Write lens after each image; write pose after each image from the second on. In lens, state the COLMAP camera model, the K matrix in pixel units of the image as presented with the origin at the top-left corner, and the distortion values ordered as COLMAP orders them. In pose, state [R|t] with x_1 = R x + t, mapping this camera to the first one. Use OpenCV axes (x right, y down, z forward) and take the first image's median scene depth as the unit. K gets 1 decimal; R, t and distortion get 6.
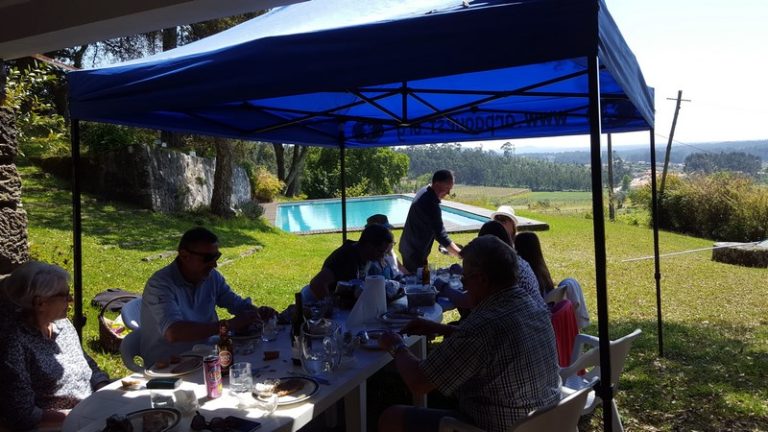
lens RADIAL K [[575.0, 0, 388.3], [0, 575.0, 217.7], [0, 0, 1]] dist [0.178808, -0.297057]
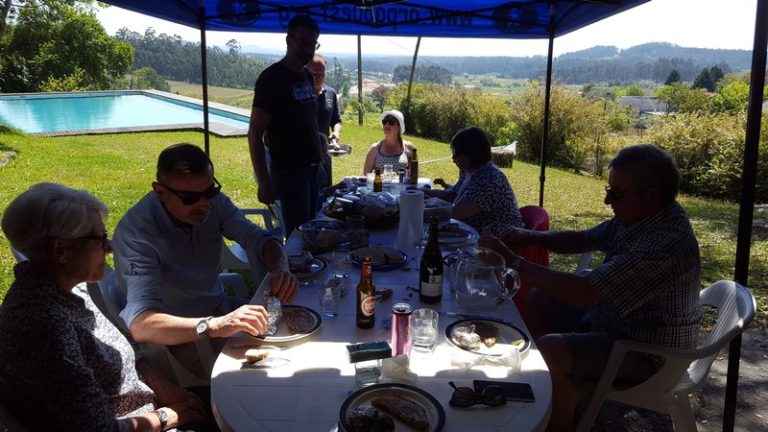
lens RADIAL K [[571.0, 0, 374.5], [0, 571.0, 229.0], [0, 0, 1]] dist [0.106646, -0.156720]
pose [[0.898065, -0.063078, 0.435316, -0.073380], [-0.018474, 0.983382, 0.180606, 0.000479], [-0.439474, -0.170238, 0.881976, 0.043674]]
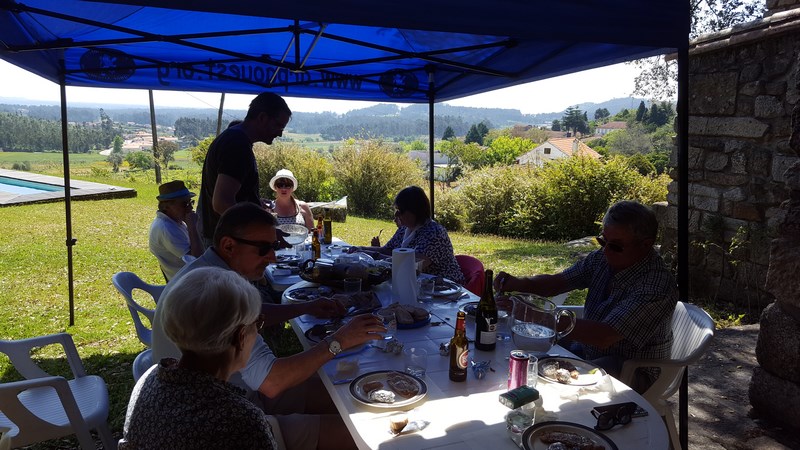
lens RADIAL K [[599.0, 0, 404.5], [0, 599.0, 226.8], [0, 0, 1]] dist [0.178808, -0.297057]
pose [[0.659194, -0.069682, 0.748738, -0.116725], [0.014952, 0.996715, 0.079597, -0.001215], [-0.751825, -0.041275, 0.658070, 0.064273]]
